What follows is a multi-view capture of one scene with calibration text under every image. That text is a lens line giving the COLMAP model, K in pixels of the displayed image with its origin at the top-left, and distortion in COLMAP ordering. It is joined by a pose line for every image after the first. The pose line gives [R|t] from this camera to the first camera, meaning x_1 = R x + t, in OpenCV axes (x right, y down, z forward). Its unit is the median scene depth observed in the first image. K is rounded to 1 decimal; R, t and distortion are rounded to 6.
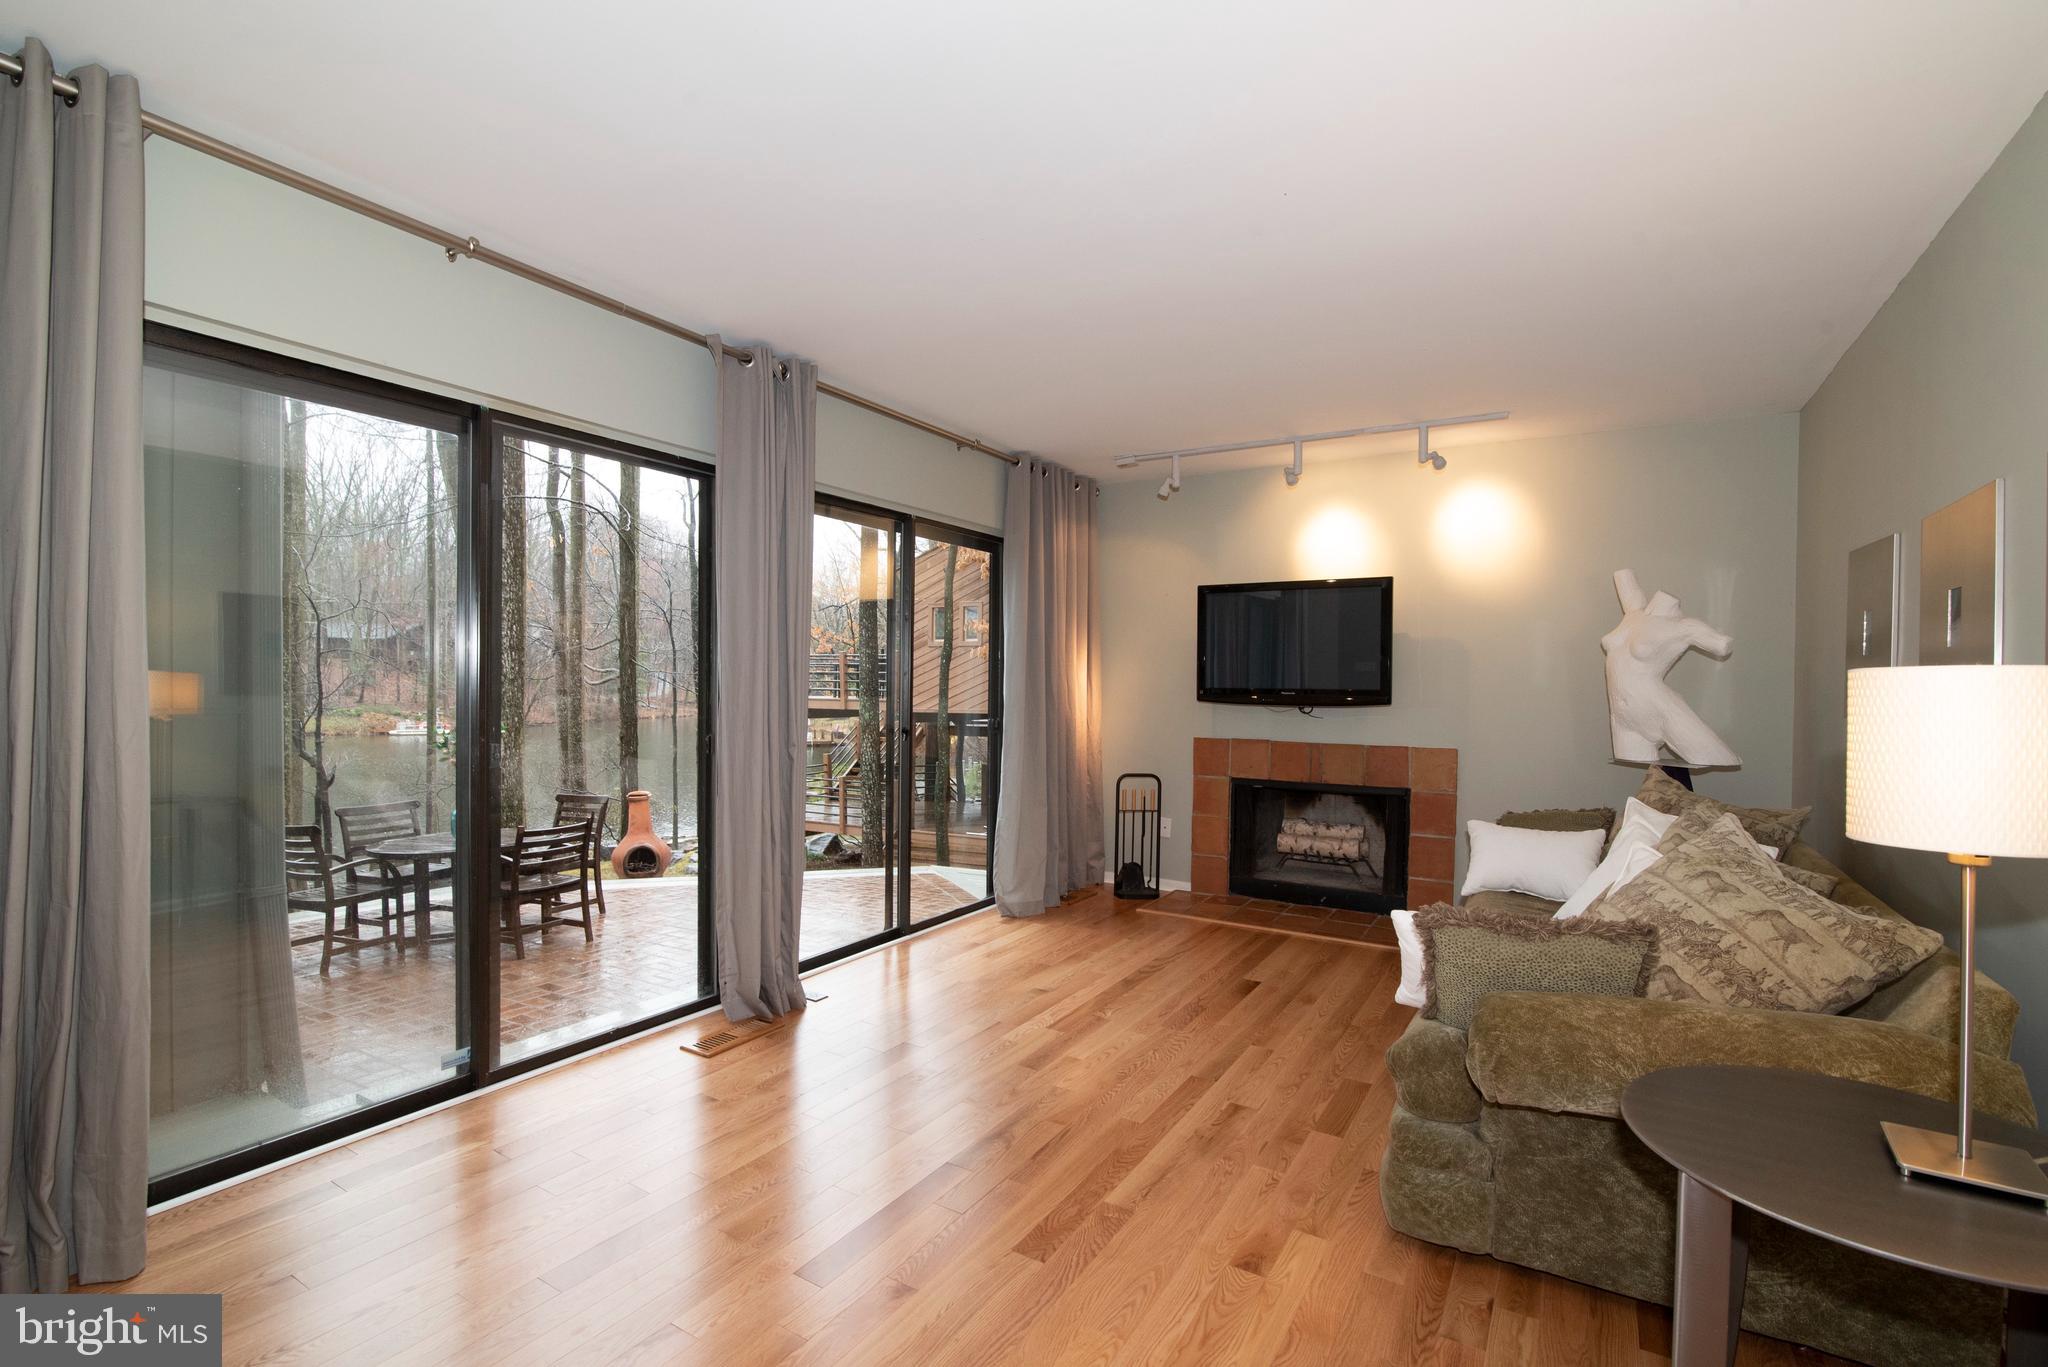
lens RADIAL K [[932.4, 0, 1021.8], [0, 932.4, 693.9], [0, 0, 1]] dist [-0.019125, 0.000997]
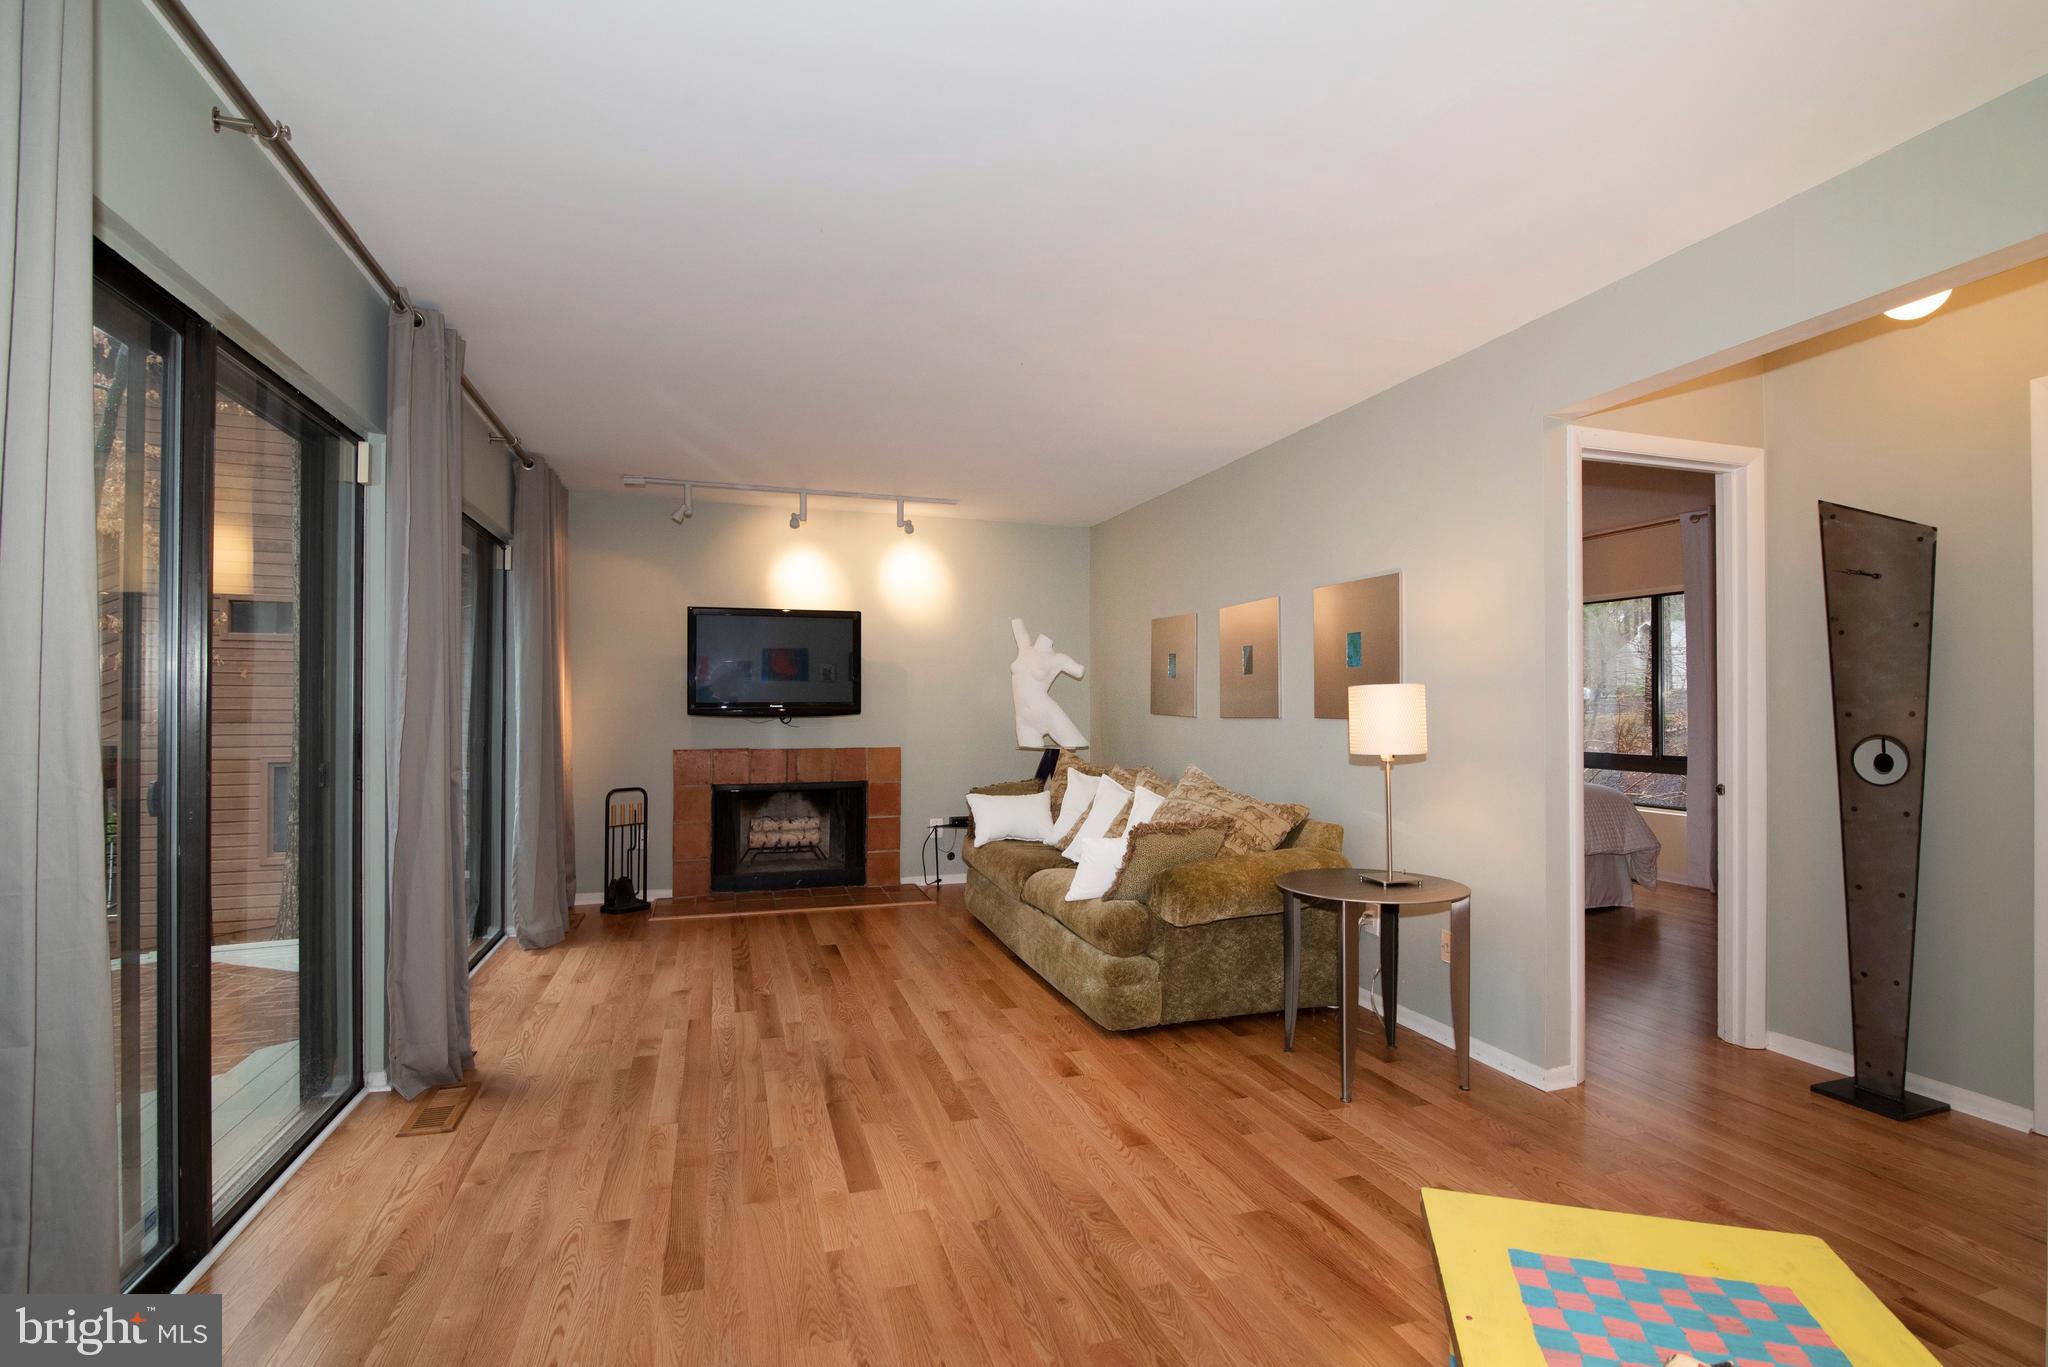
lens RADIAL K [[932.4, 0, 1022.0], [0, 932.4, 696.2], [0, 0, 1]] dist [-0.019125, 0.000997]
pose [[0.654608, -0.003041, 0.755963, -0.404291], [0.016355, 0.999815, -0.010140, 0.003730], [-0.755792, 0.019002, 0.654536, 0.018804]]
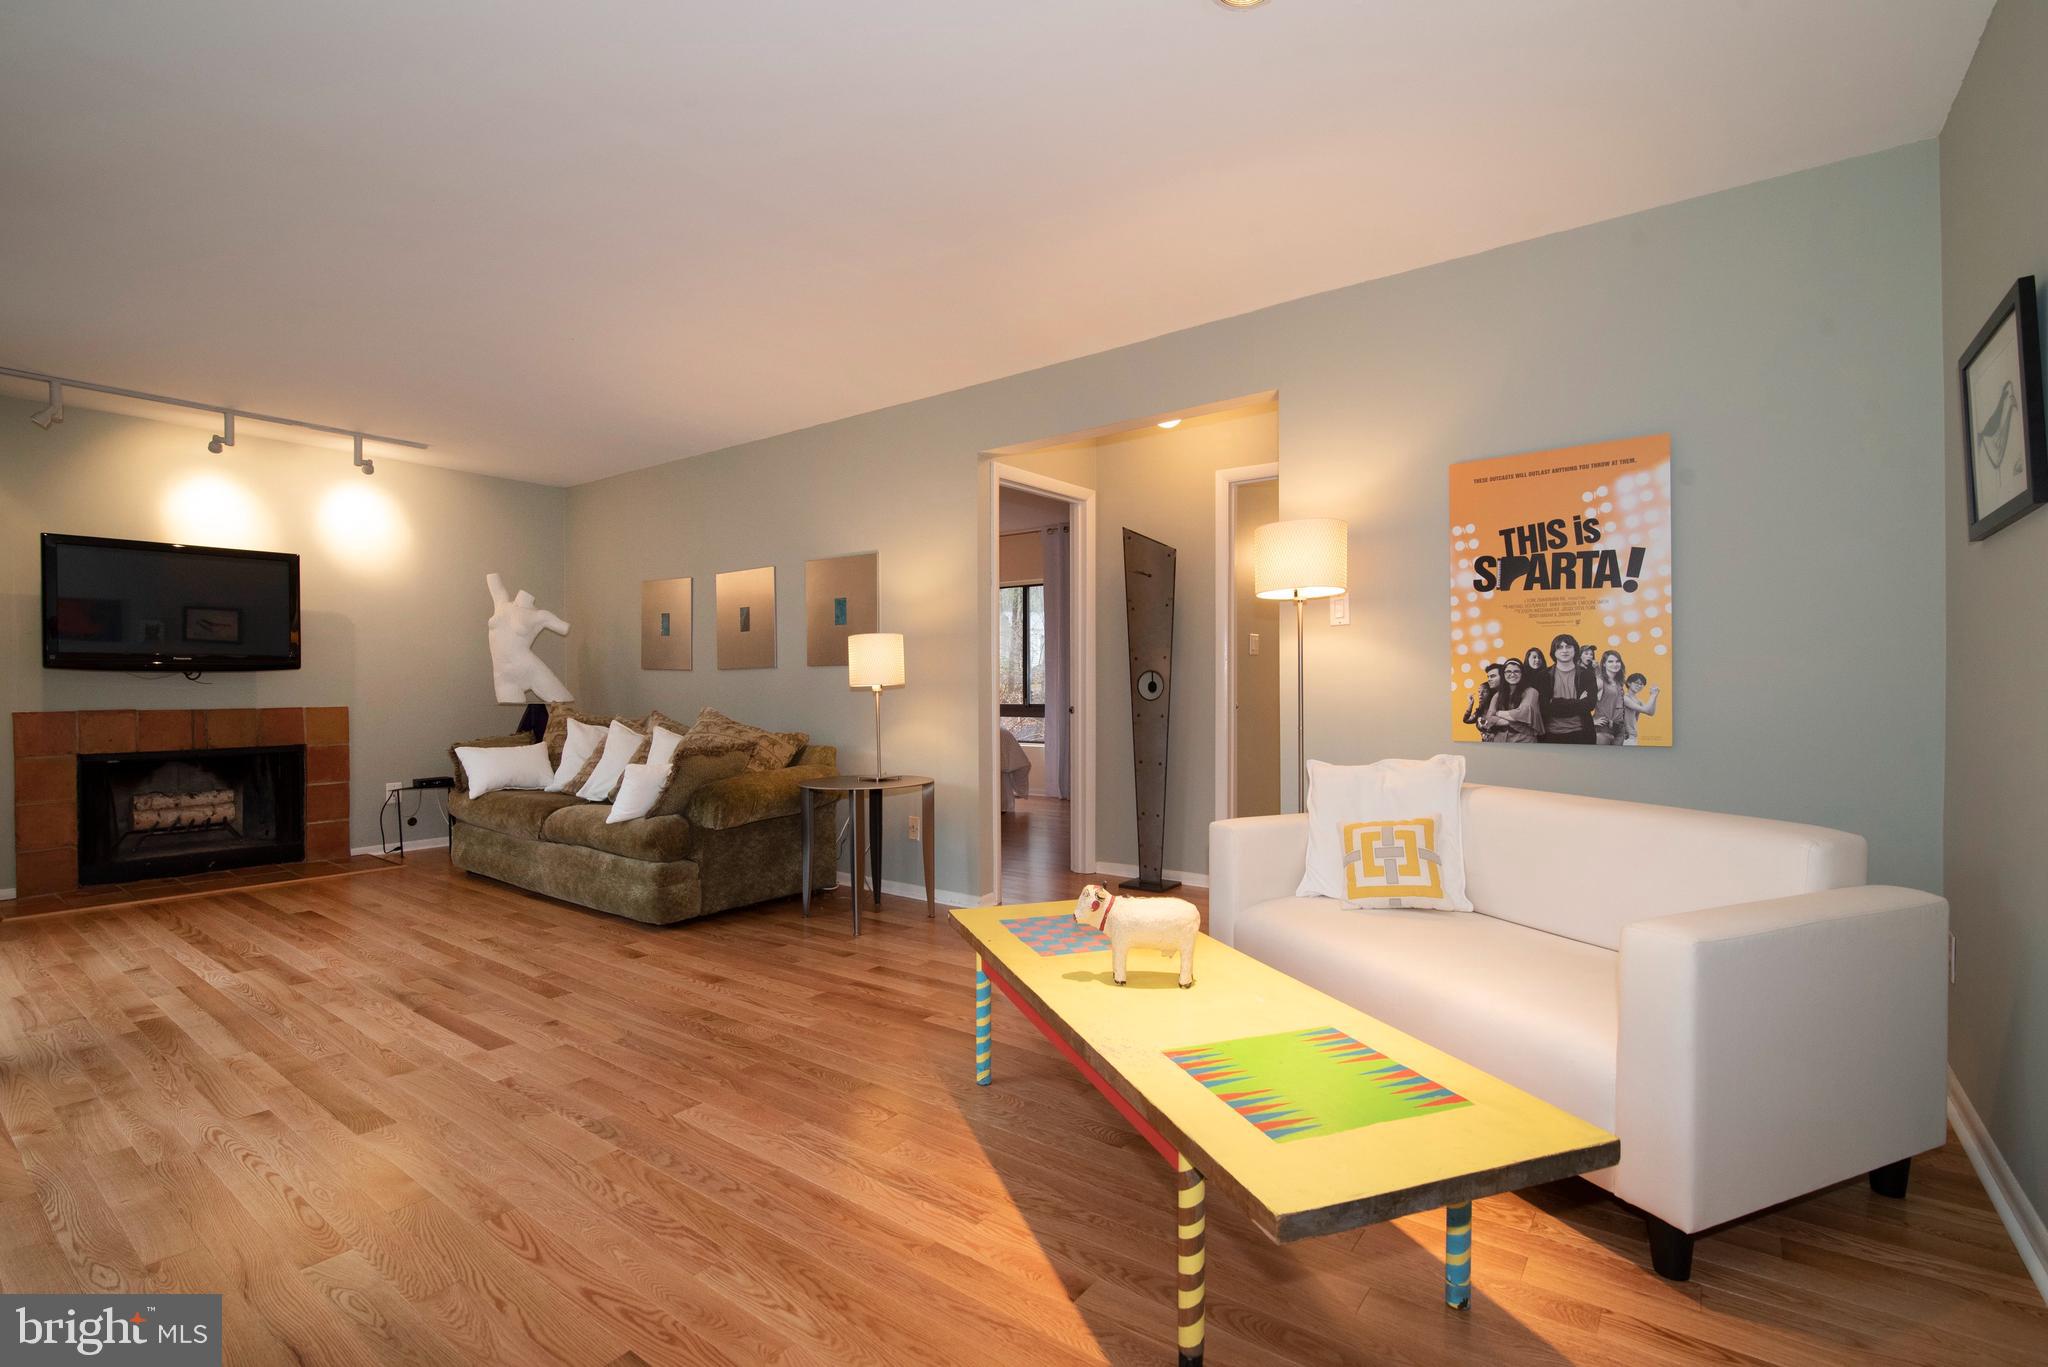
lens RADIAL K [[932.4, 0, 1020.6], [0, 932.4, 695.3], [0, 0, 1]] dist [-0.019125, 0.000997]
pose [[0.101278, -0.023790, 0.994574, -0.616159], [0.018259, 0.999590, 0.022051, 0.034265], [-0.994691, 0.015927, 0.101670, 0.026405]]
